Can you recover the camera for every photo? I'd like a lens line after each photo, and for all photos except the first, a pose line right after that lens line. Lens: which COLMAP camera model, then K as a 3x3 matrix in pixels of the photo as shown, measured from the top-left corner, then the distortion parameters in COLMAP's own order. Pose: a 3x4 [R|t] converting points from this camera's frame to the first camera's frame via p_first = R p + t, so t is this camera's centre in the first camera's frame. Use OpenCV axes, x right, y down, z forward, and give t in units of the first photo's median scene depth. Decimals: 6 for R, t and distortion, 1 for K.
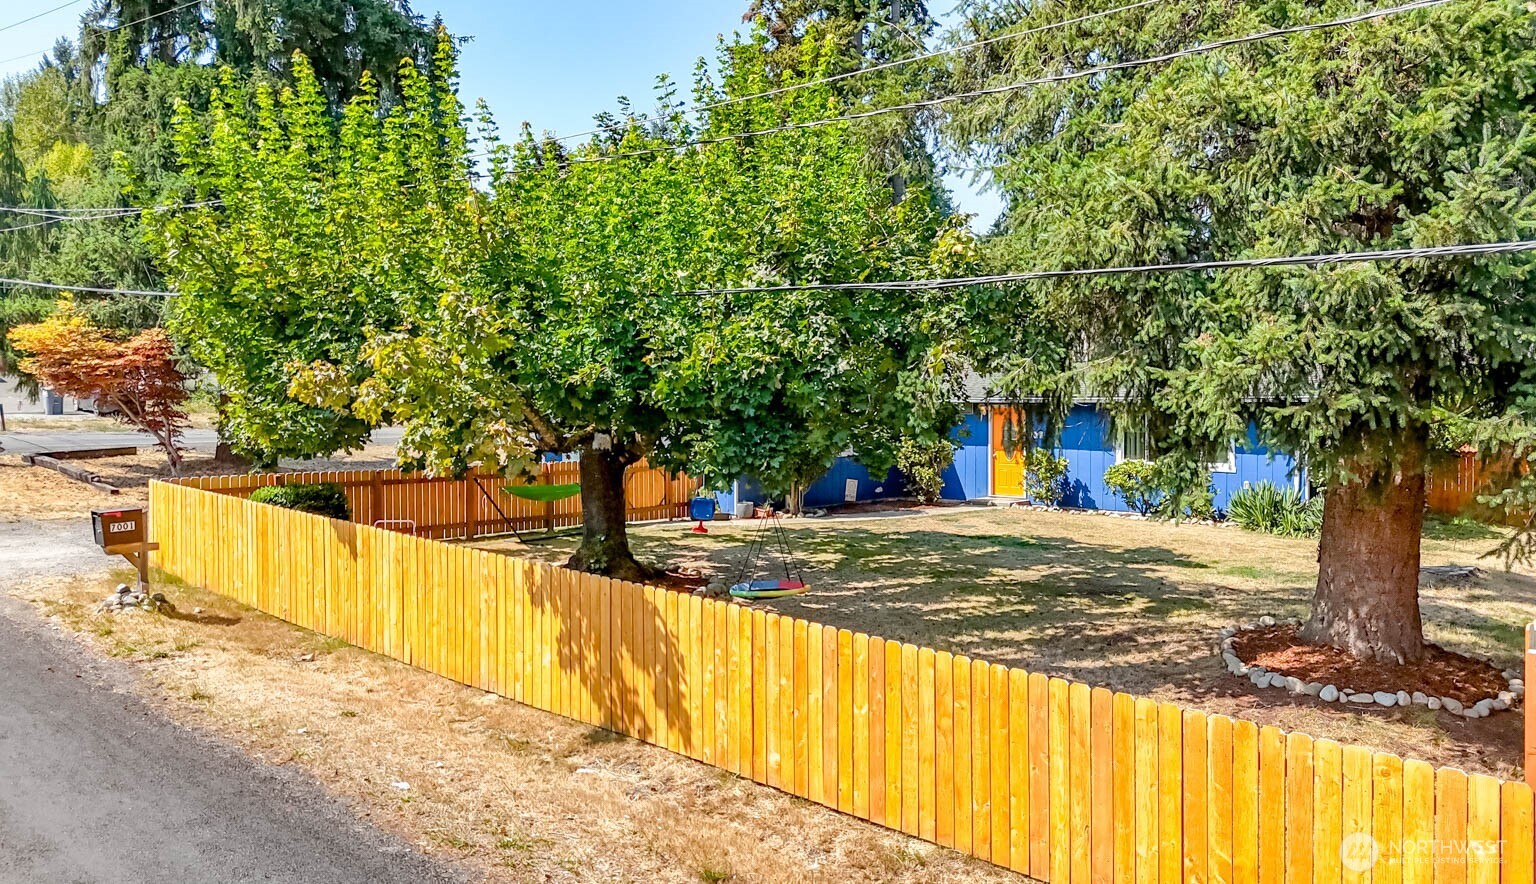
lens RADIAL K [[902.7, 0, 768.6], [0, 902.7, 429.7], [0, 0, 1]] dist [-0.038081, -0.000320]
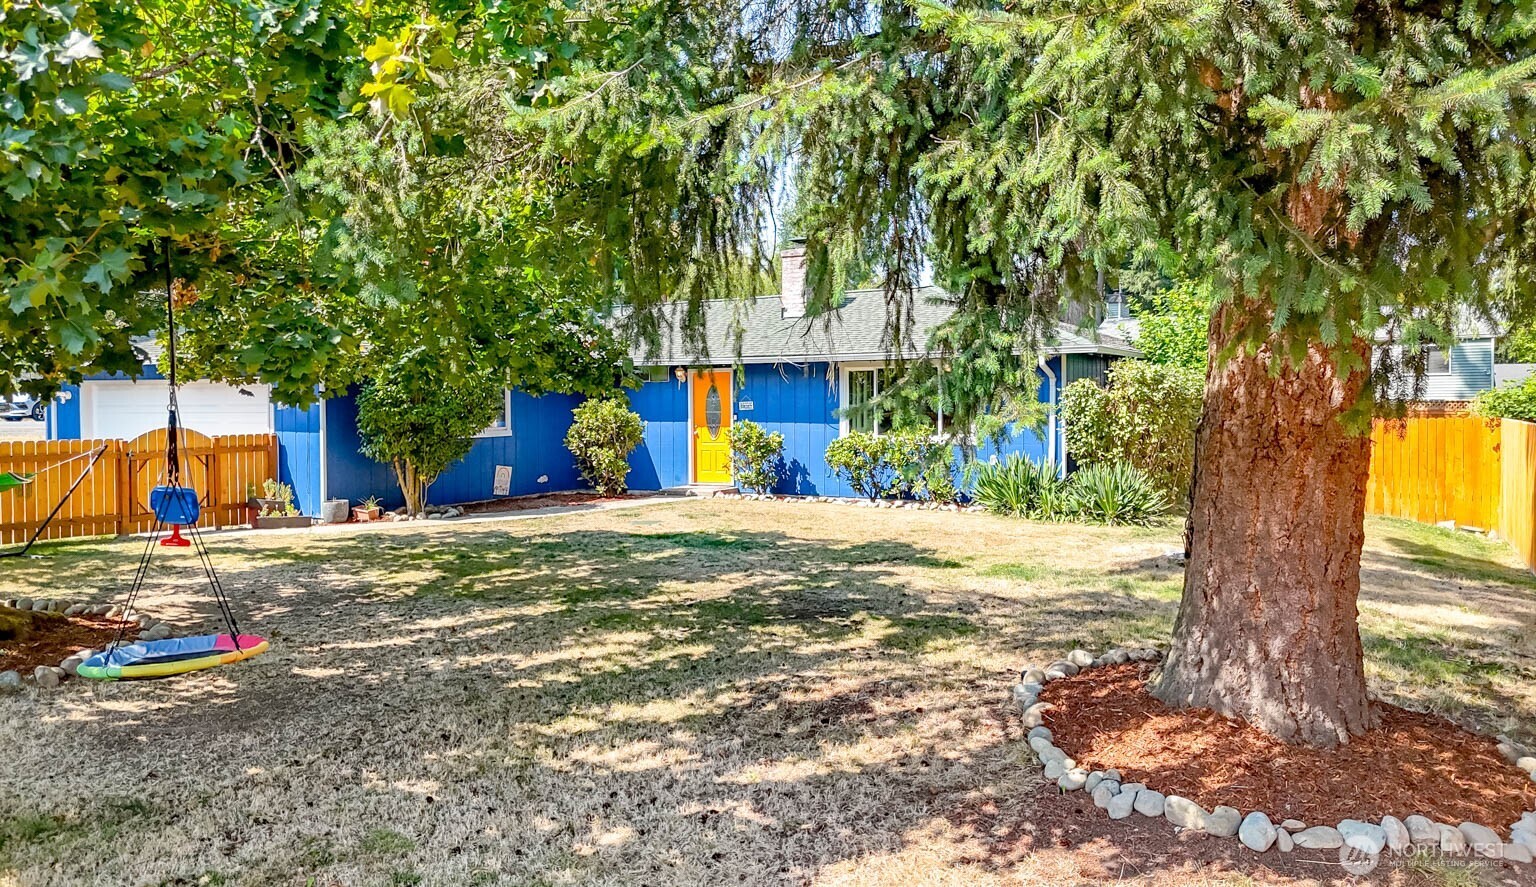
lens RADIAL K [[1048.8, 0, 768.0], [0, 1048.8, 443.5], [0, 0, 1]] dist [0.066381, -0.001042]
pose [[0.955529, -0.013750, 0.294576, 0.121461], [0.006012, 0.999613, 0.027156, 0.040117], [-0.294835, -0.024177, 0.955242, 0.304358]]
